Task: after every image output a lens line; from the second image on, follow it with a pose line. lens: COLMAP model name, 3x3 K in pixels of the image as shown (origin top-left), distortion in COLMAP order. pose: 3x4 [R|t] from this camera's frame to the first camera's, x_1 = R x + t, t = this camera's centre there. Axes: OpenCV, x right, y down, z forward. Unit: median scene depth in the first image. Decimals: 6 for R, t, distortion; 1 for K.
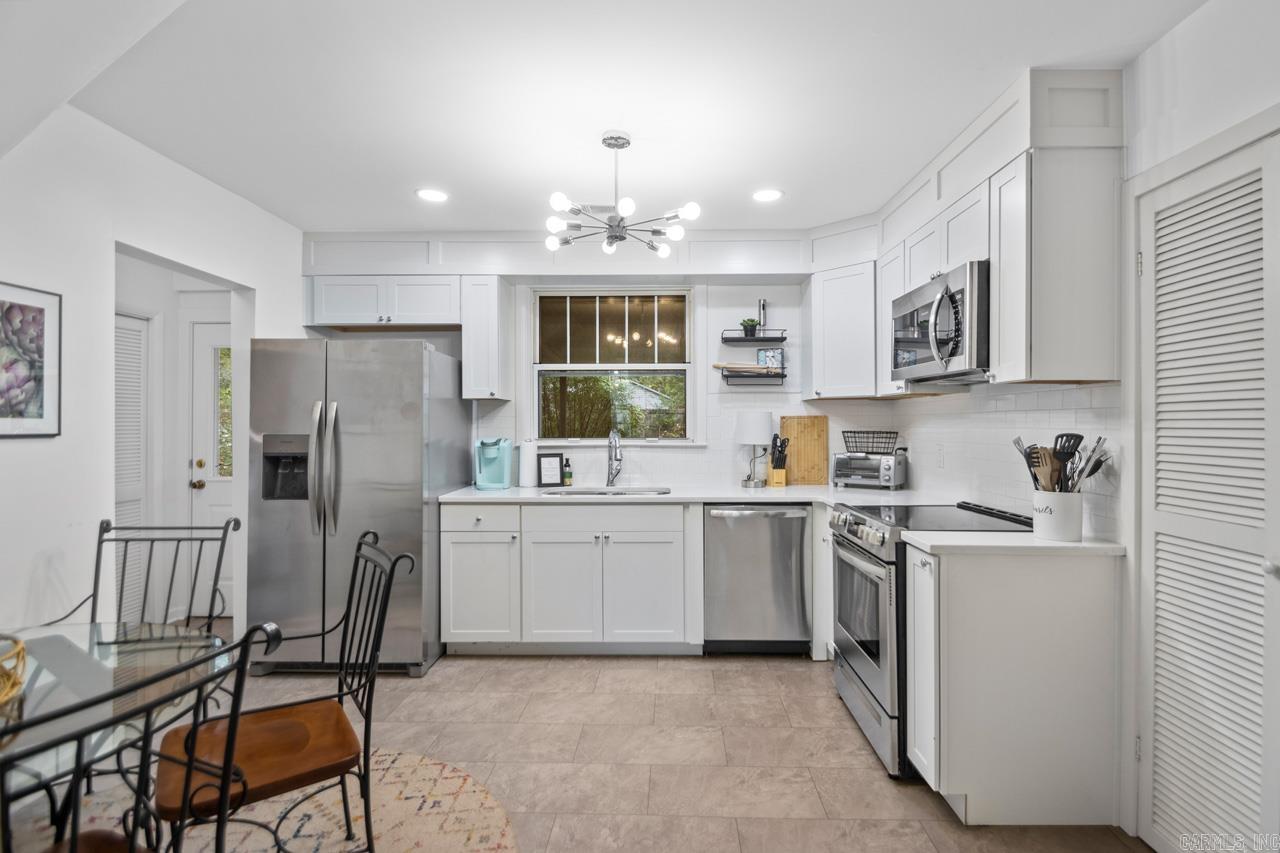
lens RADIAL K [[594.3, 0, 652.1], [0, 594.3, 422.1], [0, 0, 1]] dist [0.009986, -0.013945]
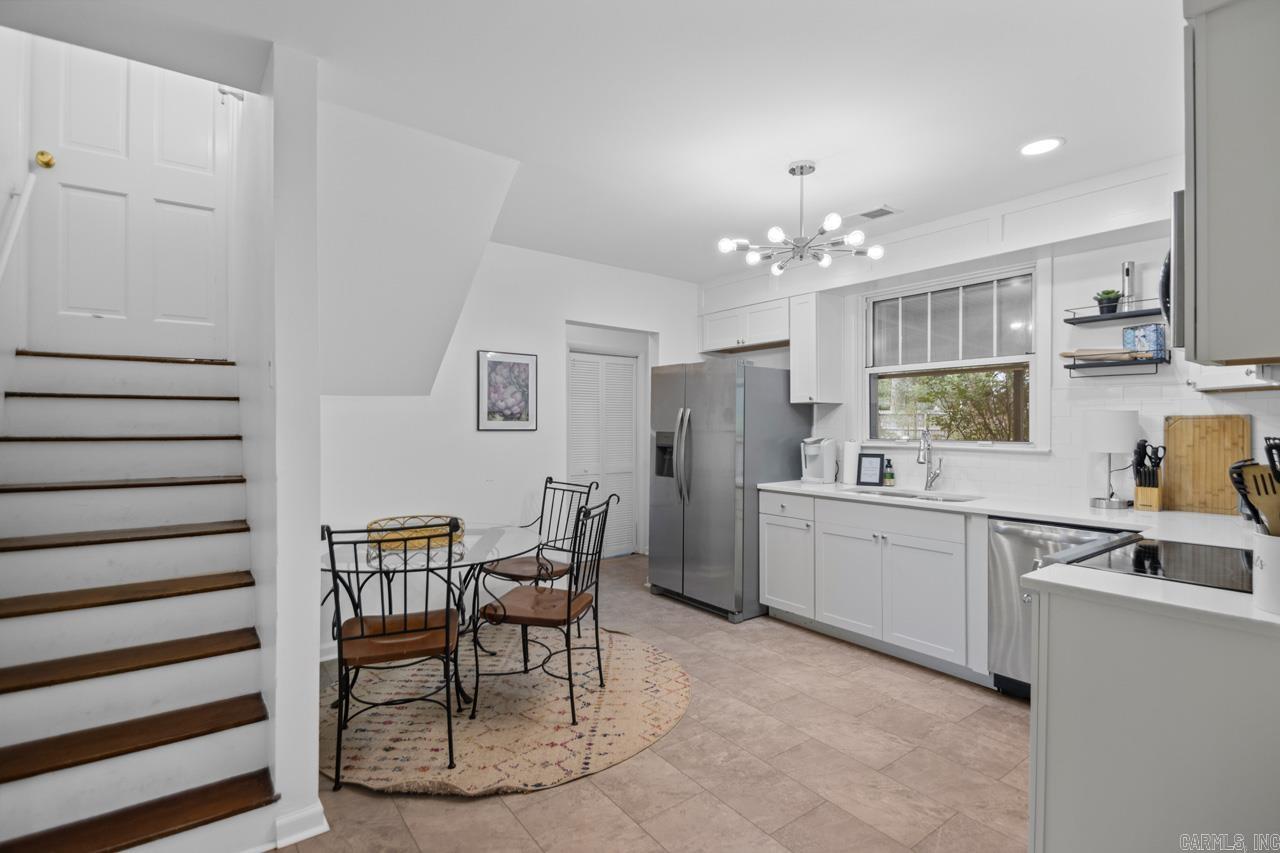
lens RADIAL K [[599.7, 0, 661.0], [0, 599.7, 429.8], [0, 0, 1]] dist [0.003026, -0.014303]
pose [[0.628590, 0.009939, -0.777673, 0.470951], [-0.001344, 0.999931, 0.011693, -0.000671], [0.777736, -0.006305, 0.628560, 0.068499]]
